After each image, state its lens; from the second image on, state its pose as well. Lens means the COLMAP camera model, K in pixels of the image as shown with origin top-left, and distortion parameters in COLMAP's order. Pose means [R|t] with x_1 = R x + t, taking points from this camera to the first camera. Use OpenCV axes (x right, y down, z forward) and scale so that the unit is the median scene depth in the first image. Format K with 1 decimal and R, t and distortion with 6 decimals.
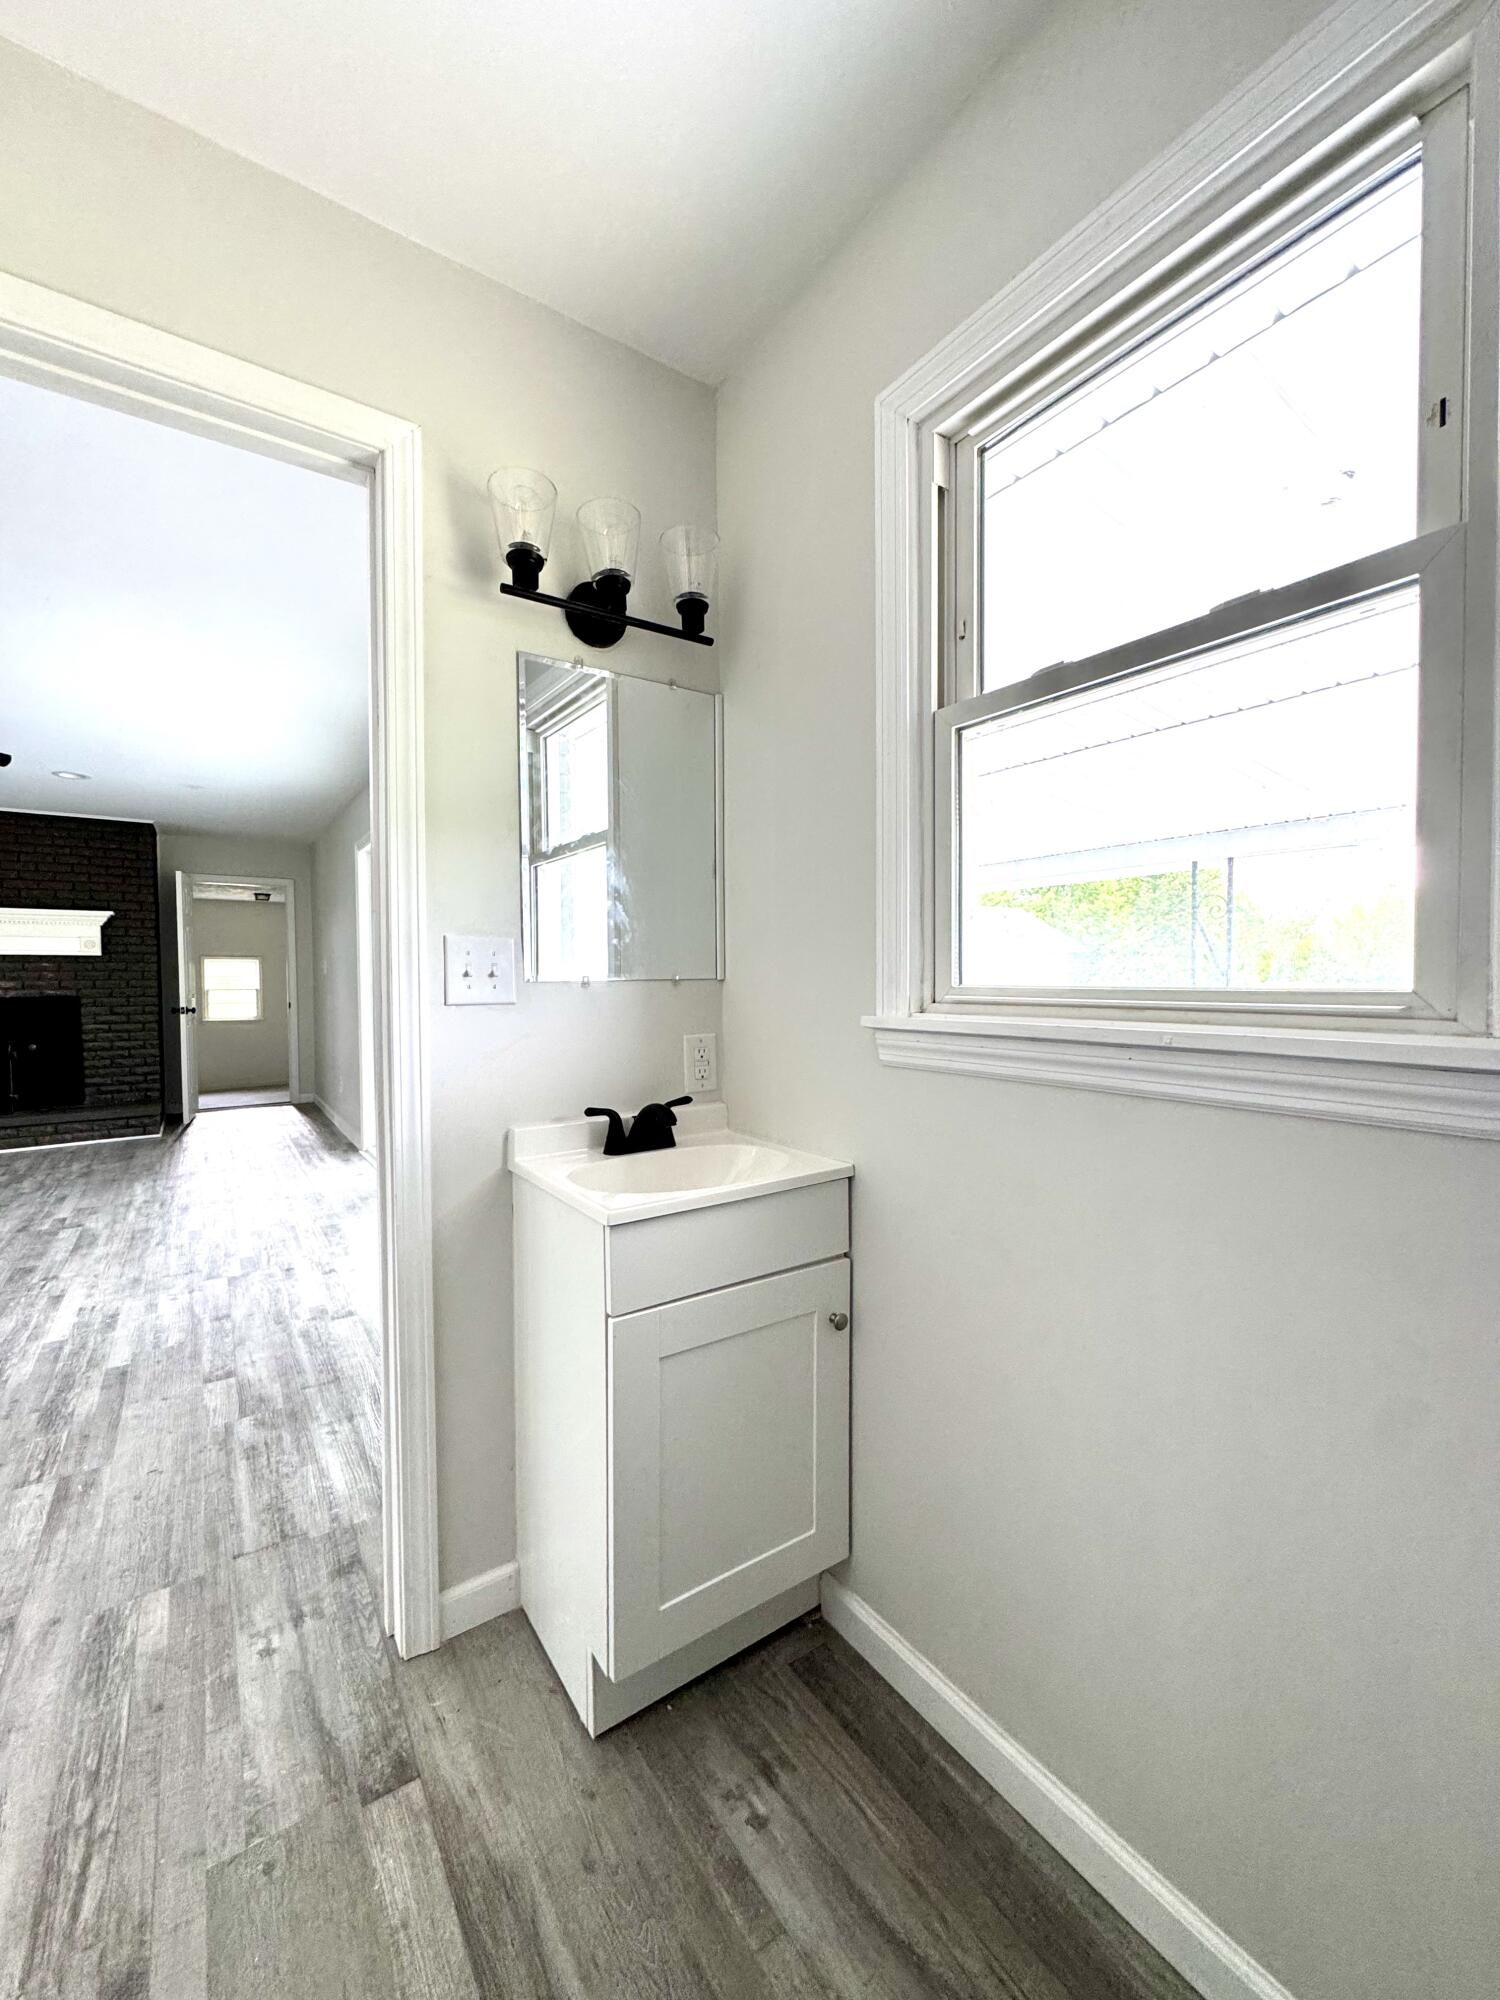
lens RADIAL K [[791.9, 0, 750.0], [0, 791.9, 1000.0], [0, 0, 1]] dist [-0.002560, 0.000312]
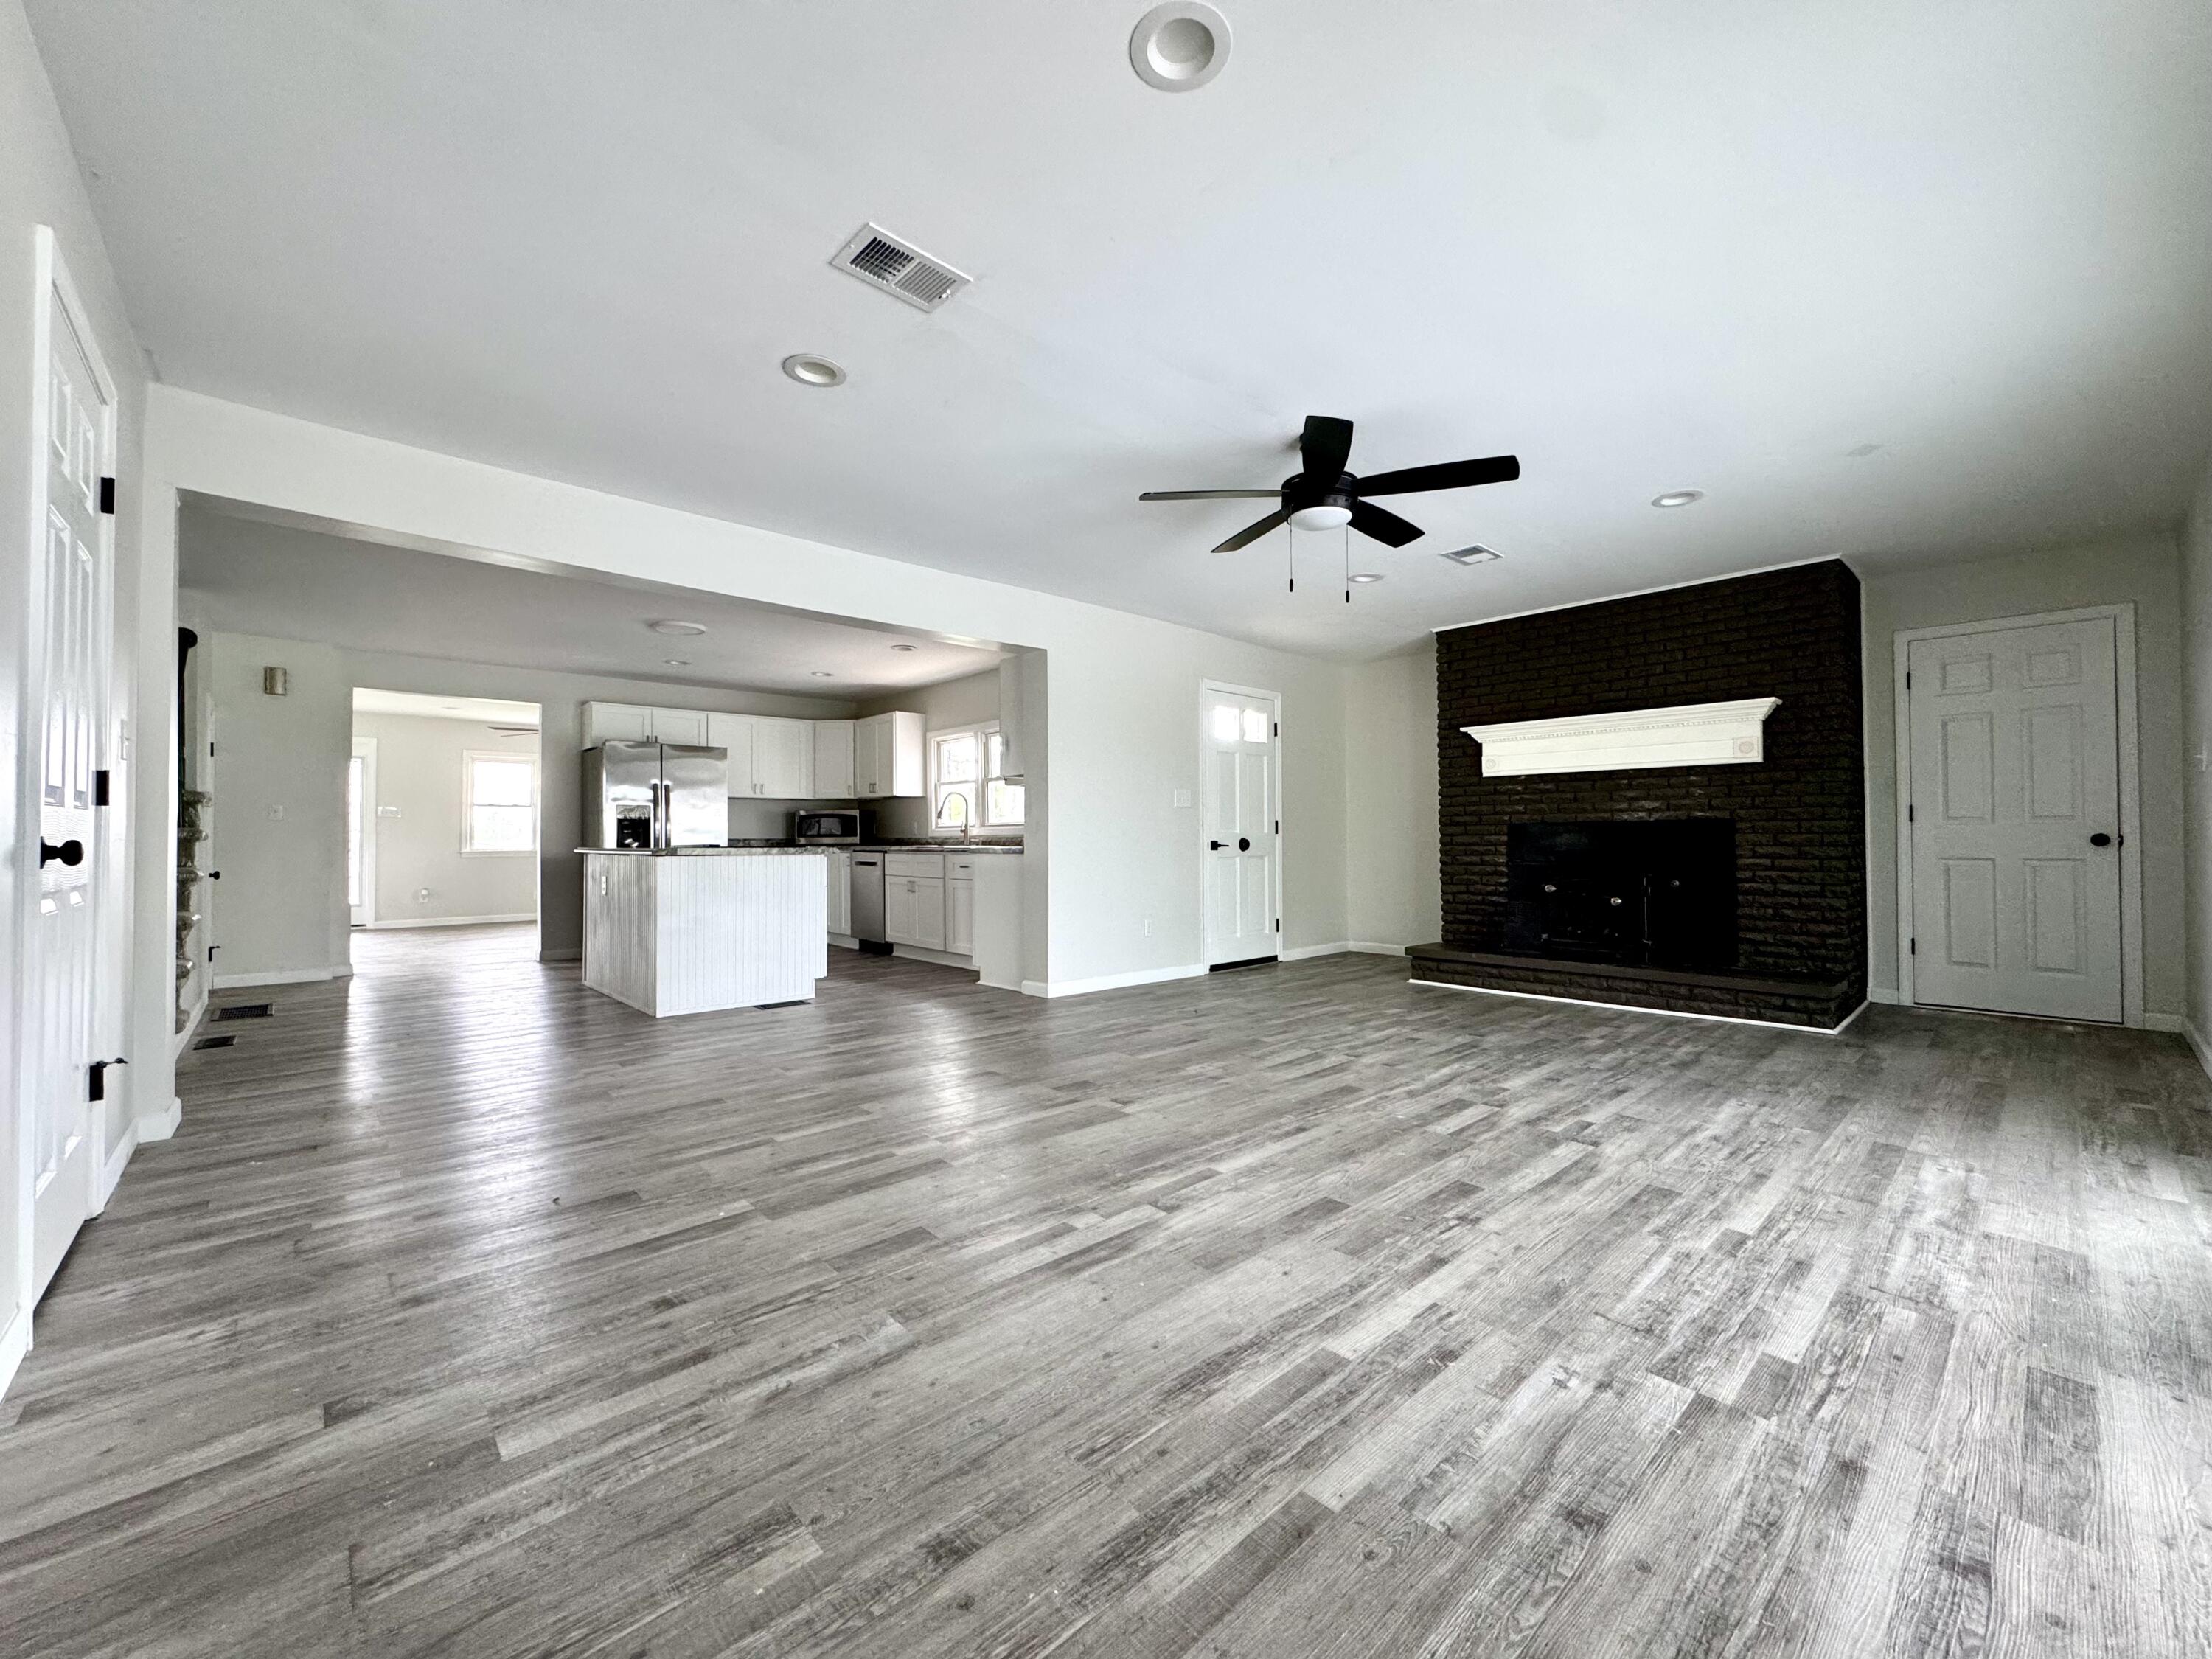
lens RADIAL K [[875.8, 0, 1094.3], [0, 875.8, 829.7], [0, 0, 1]] dist [-0.002560, 0.000312]
pose [[0.126618, -0.003399, -0.991946, -0.198785], [-0.024065, 0.999689, -0.006498, 0.044241], [0.991660, 0.024694, 0.126497, 0.537645]]
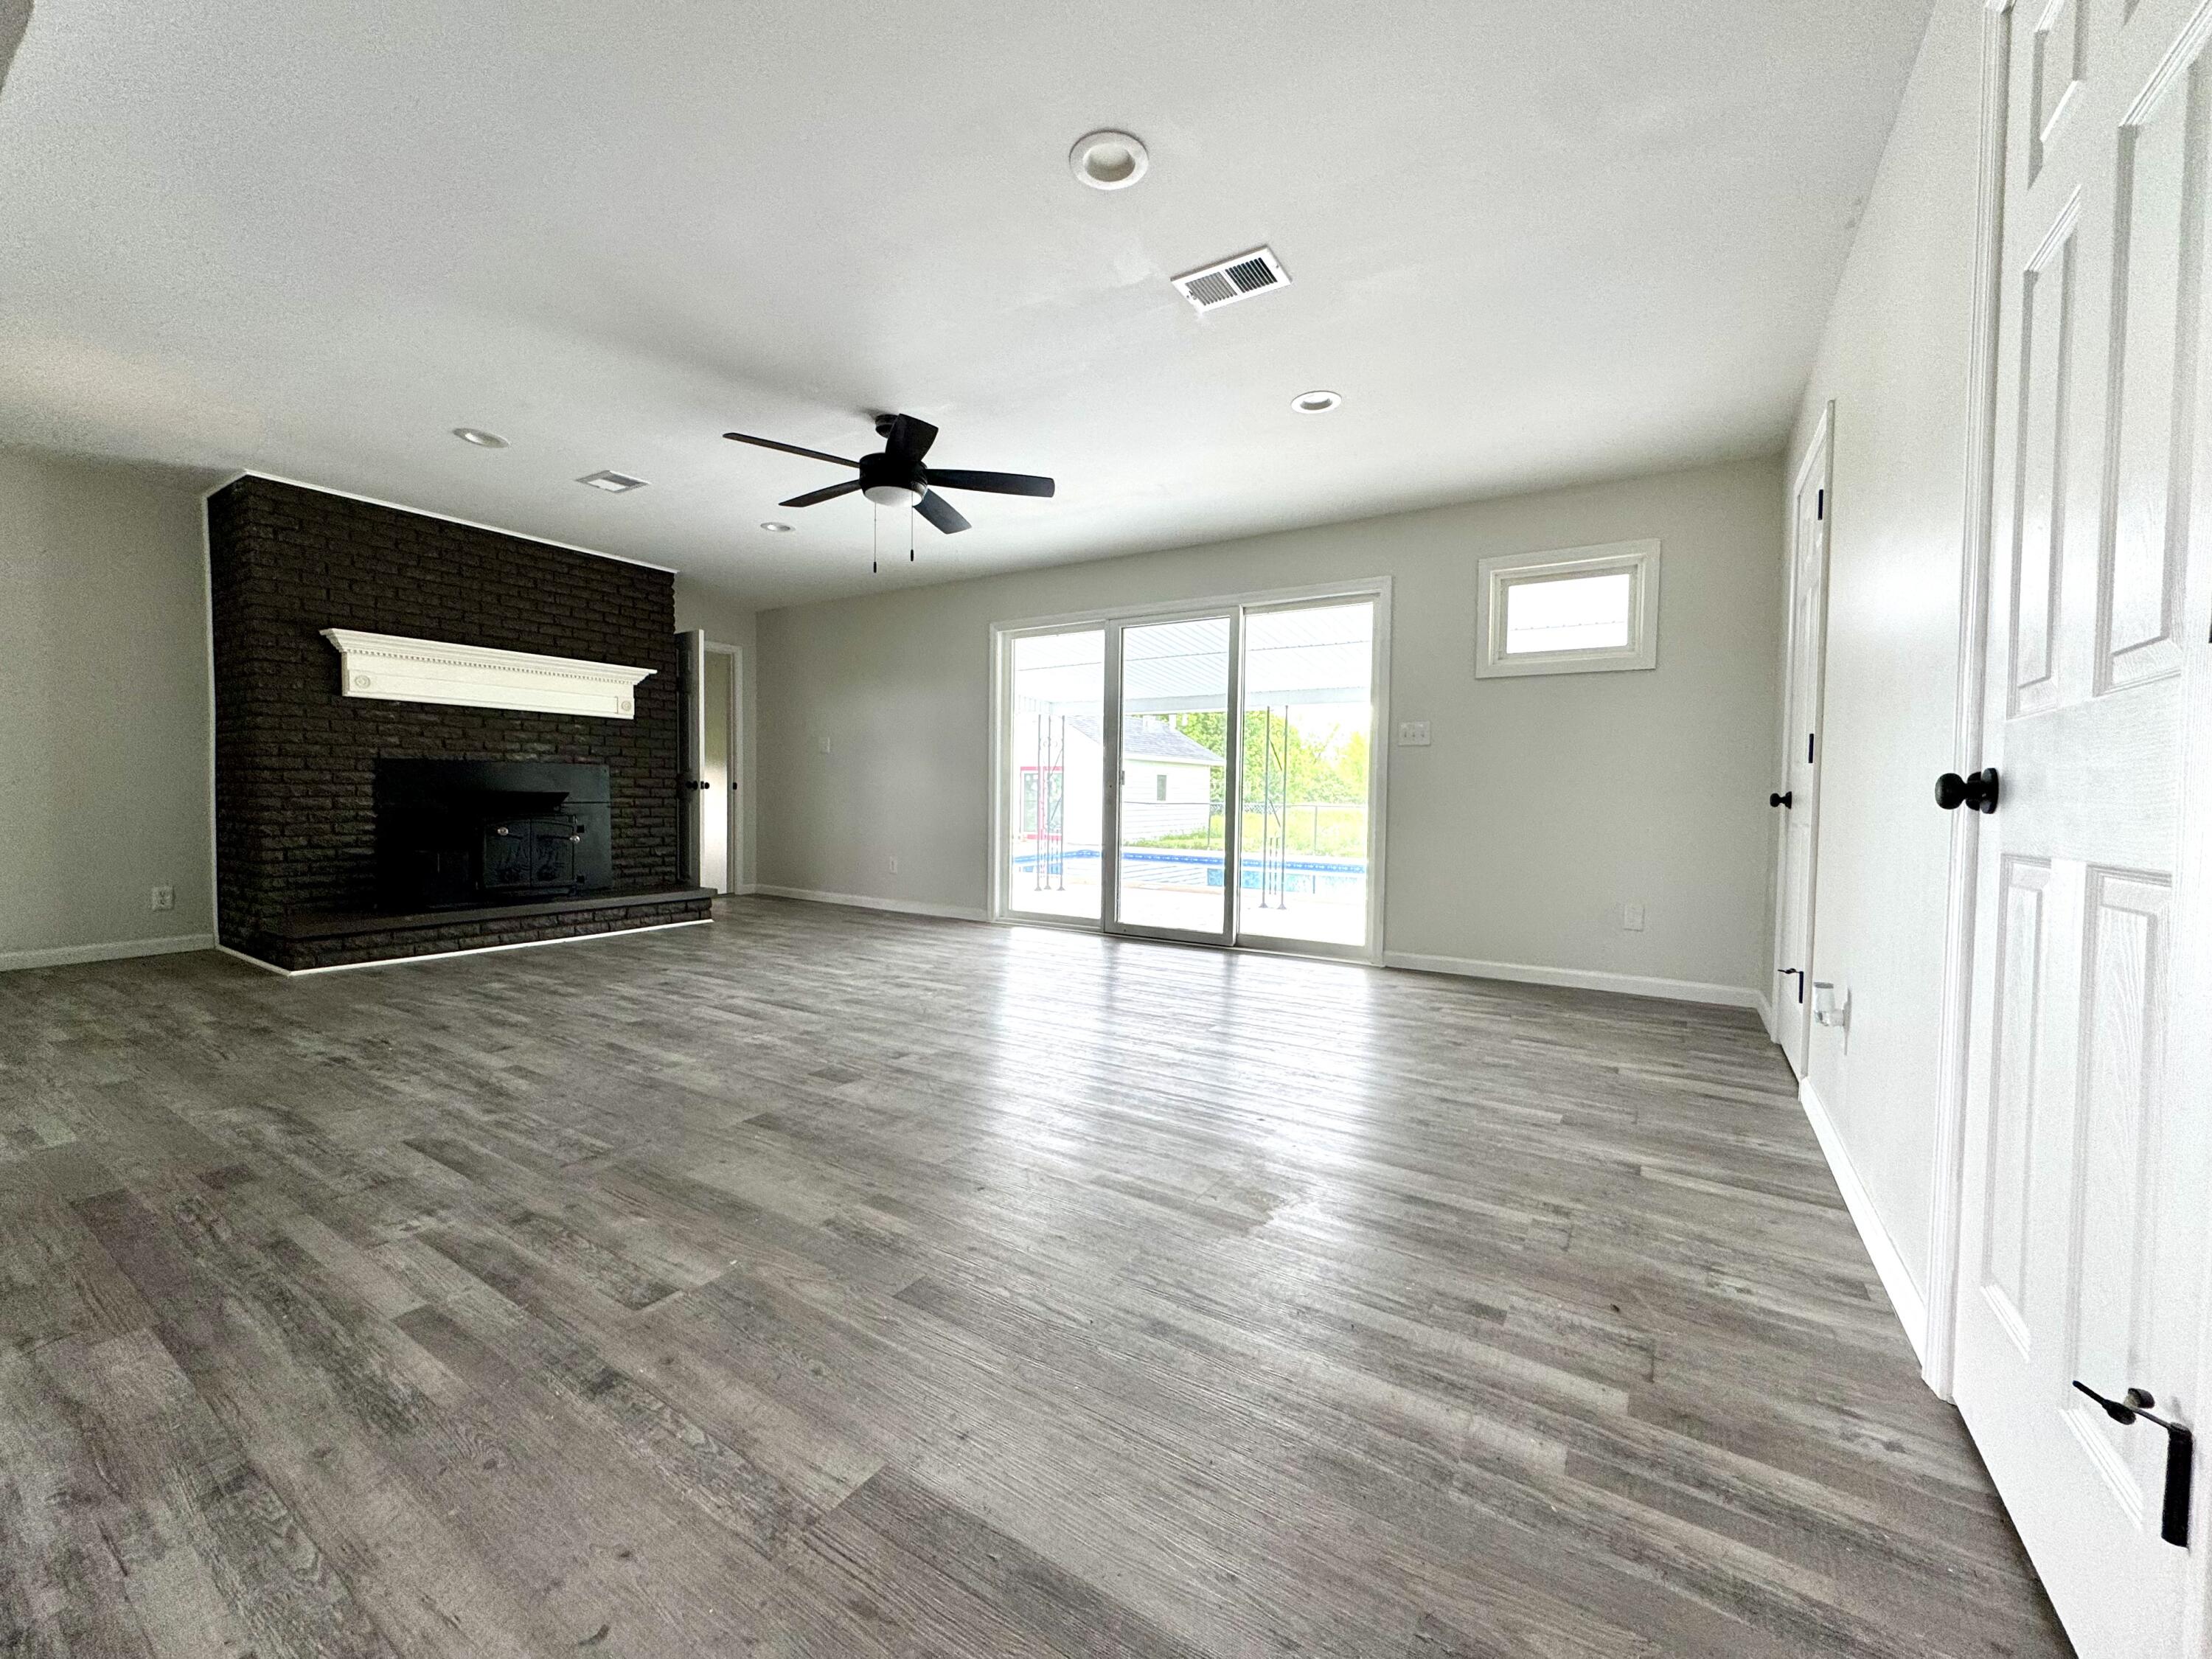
lens RADIAL K [[886.8, 0, 1114.1], [0, 886.8, 827.3], [0, 0, 1]] dist [-0.002882, -0.000750]
pose [[0.922164, 0.007305, 0.386729, -1.260872], [-0.011768, 0.999889, 0.009173, 0.085713], [-0.386619, -0.013010, 0.922148, -0.206233]]
